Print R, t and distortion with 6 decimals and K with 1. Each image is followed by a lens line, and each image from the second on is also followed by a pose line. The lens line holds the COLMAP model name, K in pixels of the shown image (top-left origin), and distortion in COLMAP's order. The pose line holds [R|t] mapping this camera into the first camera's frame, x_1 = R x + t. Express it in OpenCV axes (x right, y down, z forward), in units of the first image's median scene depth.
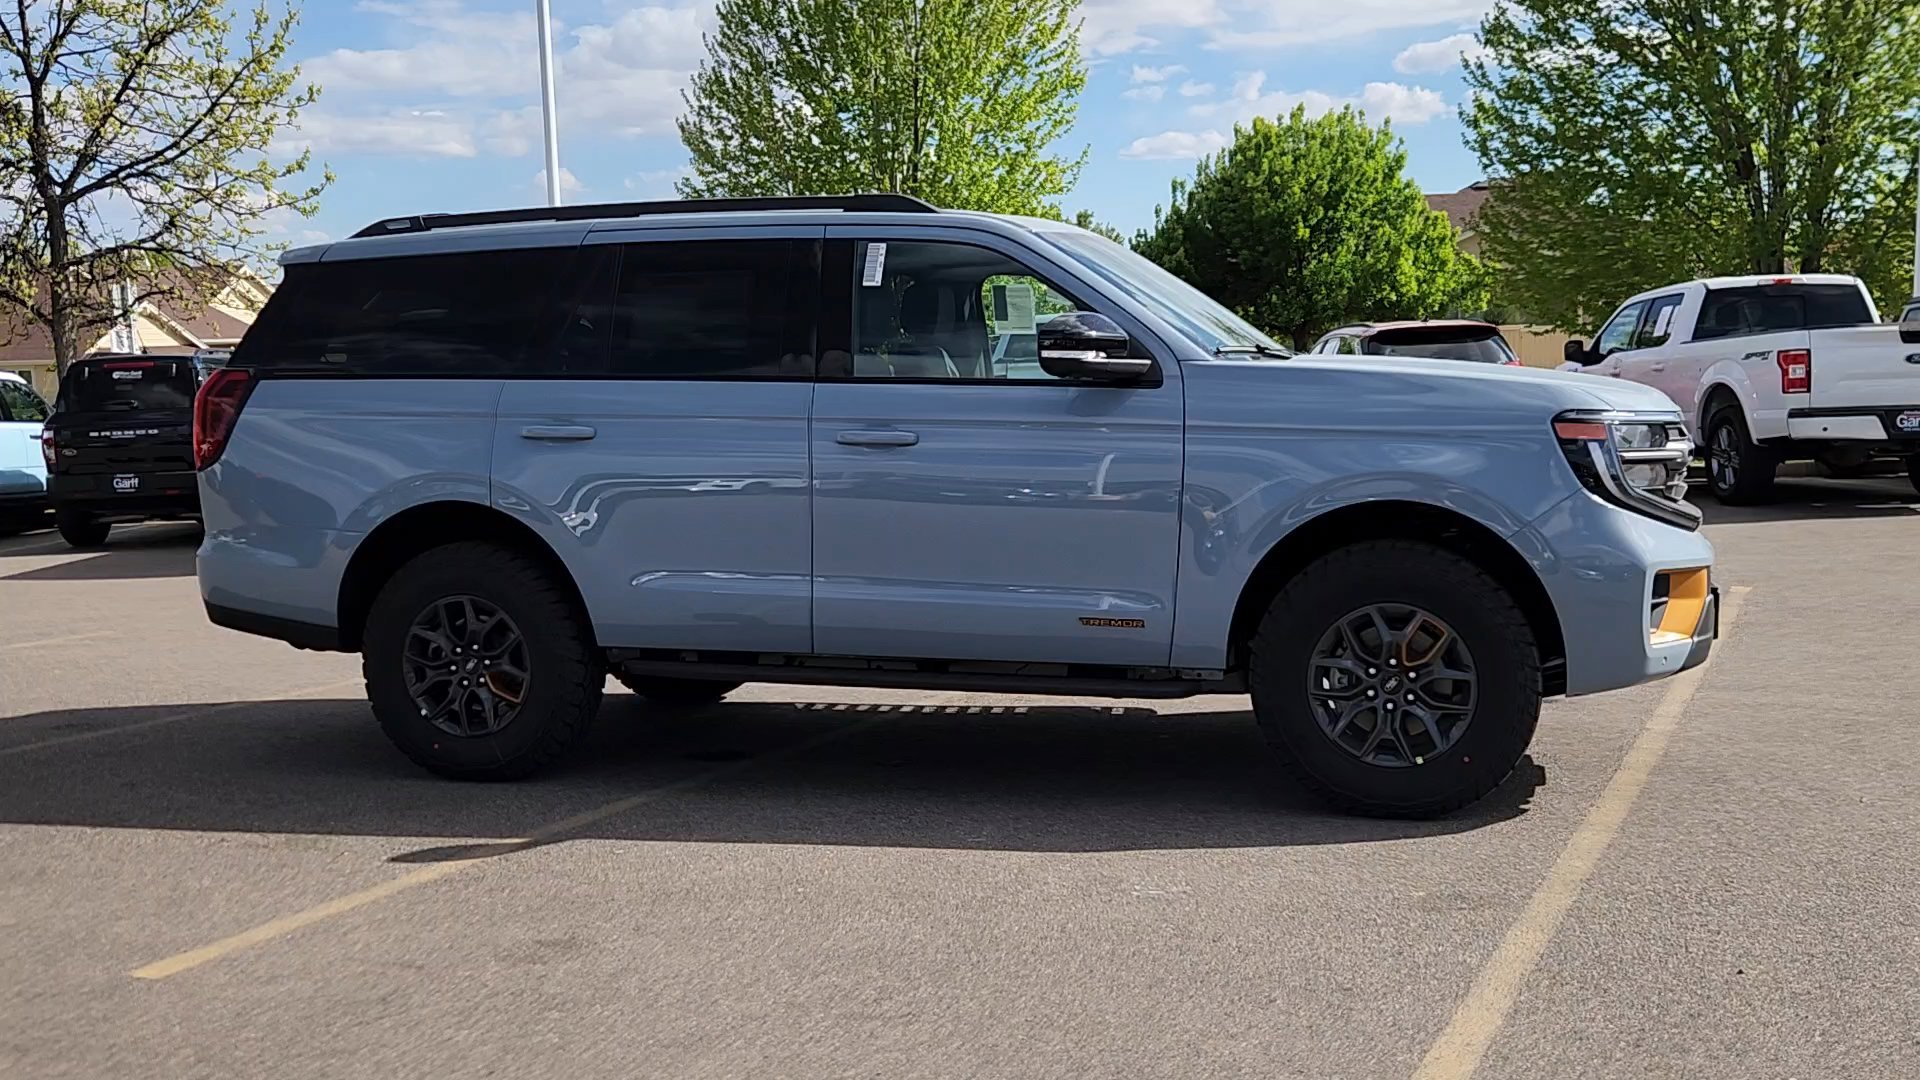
lens RADIAL K [[1856.0, 0, 946.3], [0, 1856.0, 544.8], [0, 0, 1]] dist [0.023497, 0.000000]
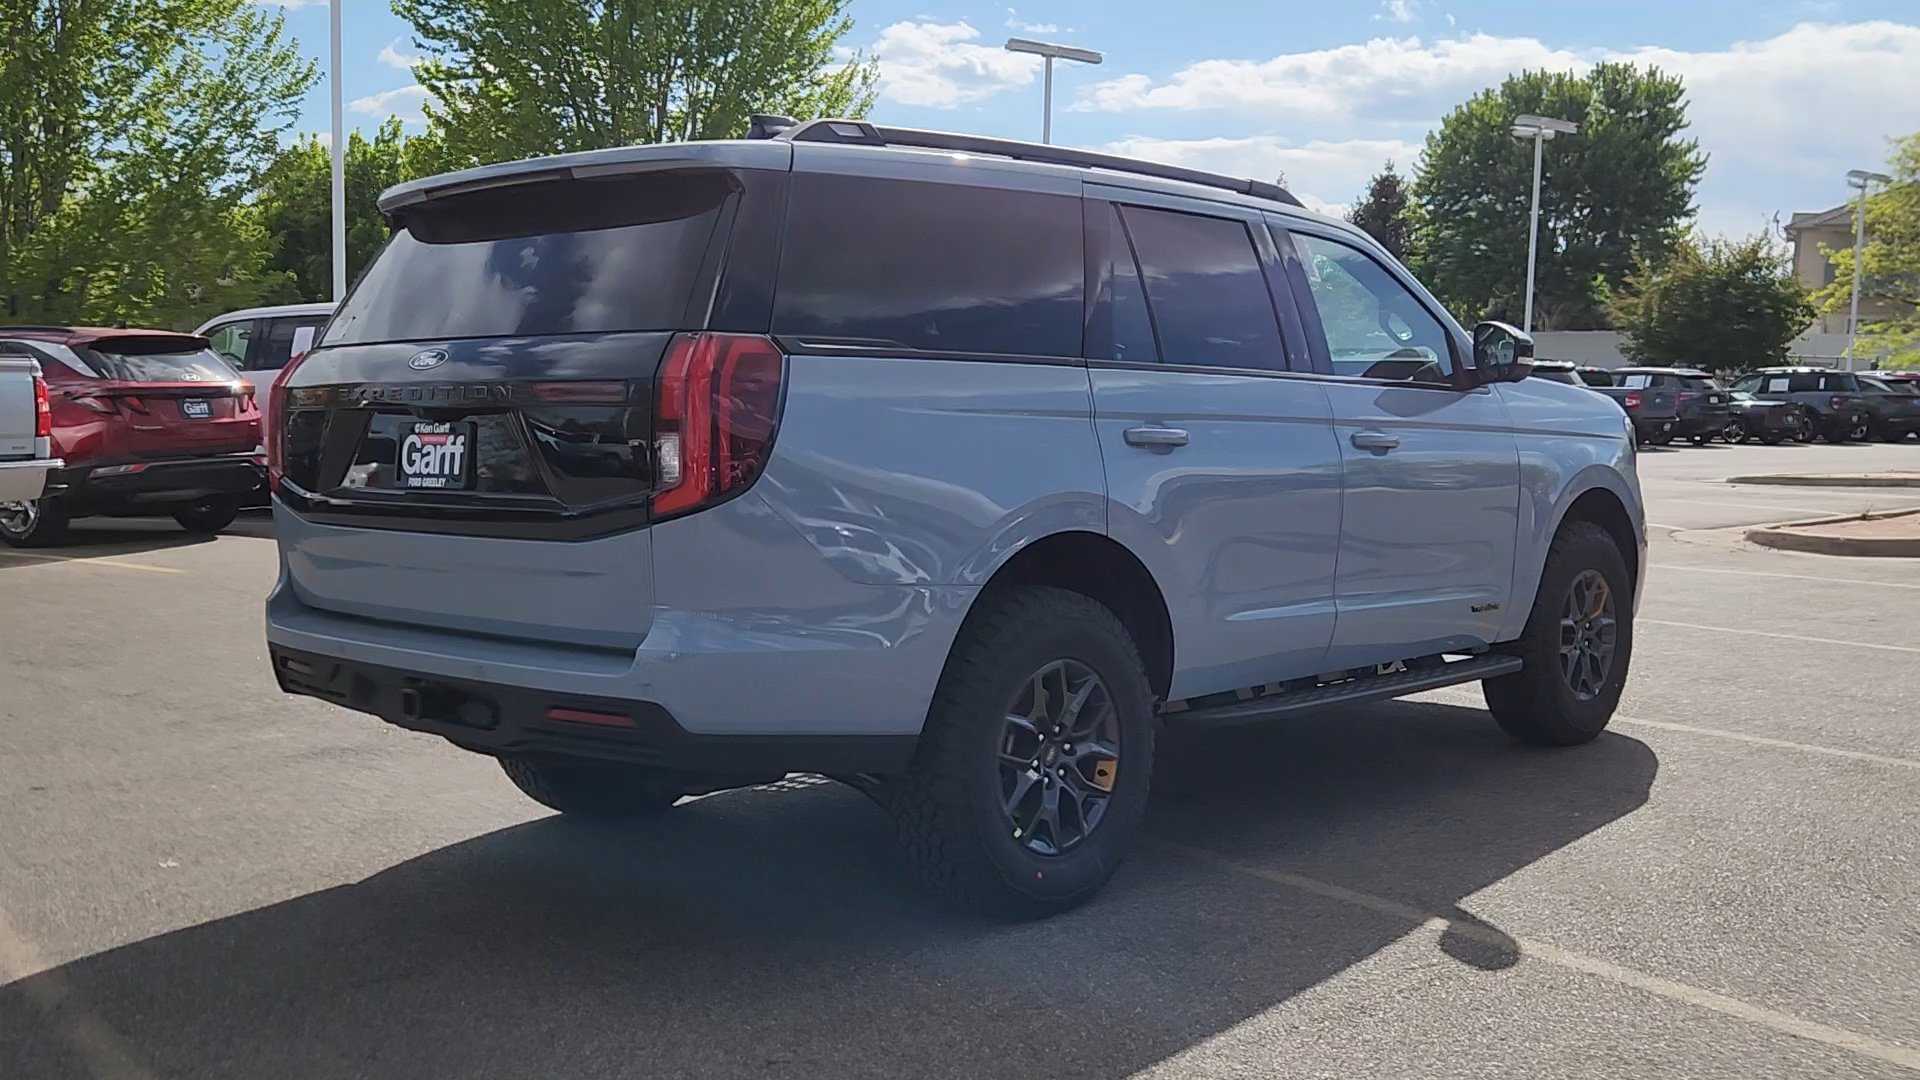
lens RADIAL K [[1856.0, 0, 947.2], [0, 1856.0, 532.0], [0, 0, 1]] dist [0.023497, 0.000000]
pose [[0.448716, -0.045401, 0.892520, -0.927558], [0.067228, 0.997594, 0.016947, -0.038050], [-0.891142, 0.052398, 0.450688, 0.707346]]
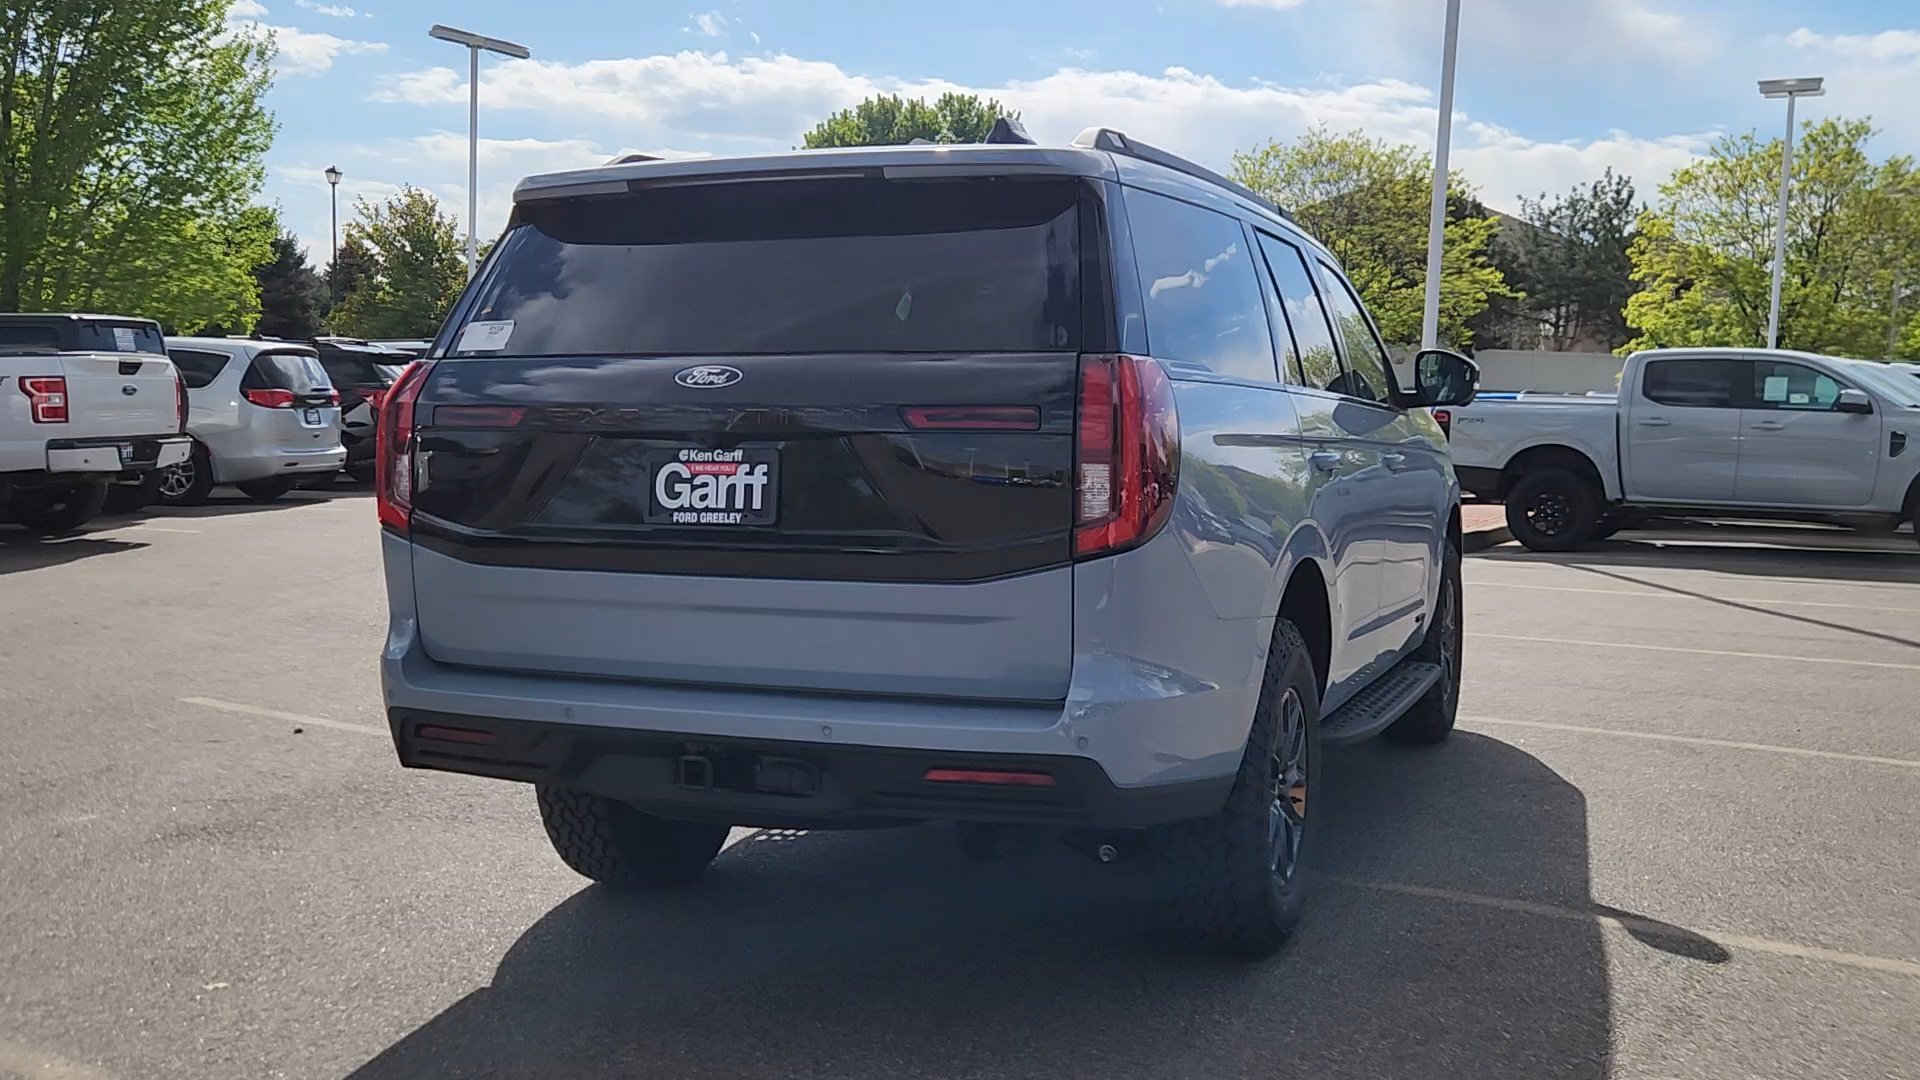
lens RADIAL K [[1856.0, 0, 944.7], [0, 1856.0, 533.4], [0, 0, 1]] dist [0.023497, 0.000000]
pose [[0.104534, -0.047915, 0.993366, -0.986221], [0.072711, 0.996534, 0.040416, -0.071393], [-0.991860, 0.068004, 0.107655, 1.049413]]
